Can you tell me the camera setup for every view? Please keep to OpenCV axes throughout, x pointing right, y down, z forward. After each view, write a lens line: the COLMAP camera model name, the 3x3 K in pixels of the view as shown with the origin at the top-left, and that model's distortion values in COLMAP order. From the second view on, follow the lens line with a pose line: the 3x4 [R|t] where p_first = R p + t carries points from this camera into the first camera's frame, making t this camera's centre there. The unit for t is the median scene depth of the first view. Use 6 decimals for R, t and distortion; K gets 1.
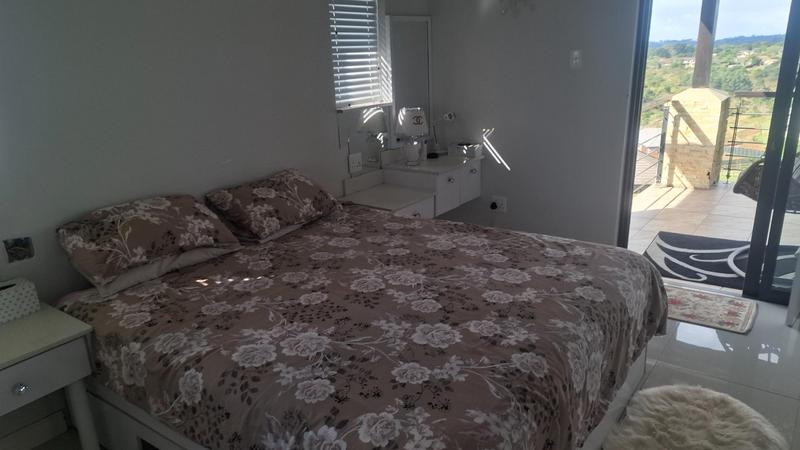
lens RADIAL K [[563.1, 0, 400.0], [0, 563.1, 225.0], [0, 0, 1]] dist [0.115638, -0.149718]
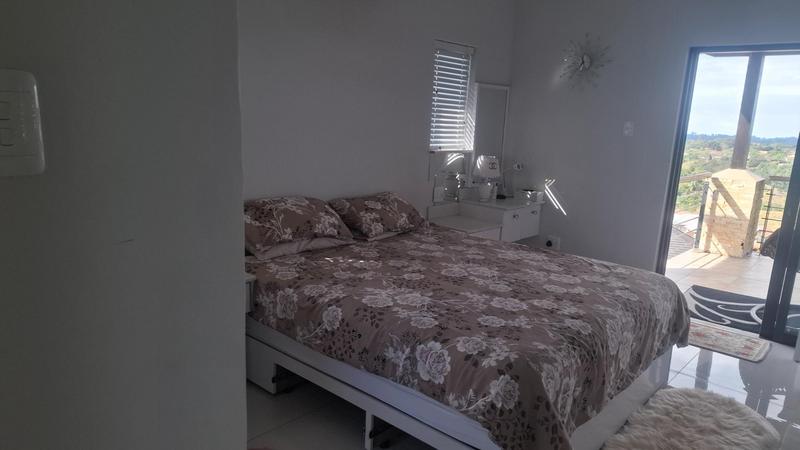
lens RADIAL K [[563.1, 0, 400.0], [0, 563.1, 225.0], [0, 0, 1]] dist [0.115638, -0.149718]
pose [[0.991428, 0.106321, -0.075940, -0.086328], [-0.114517, 0.986941, -0.113282, 0.146077], [0.062904, 0.121007, 0.990657, -0.304861]]
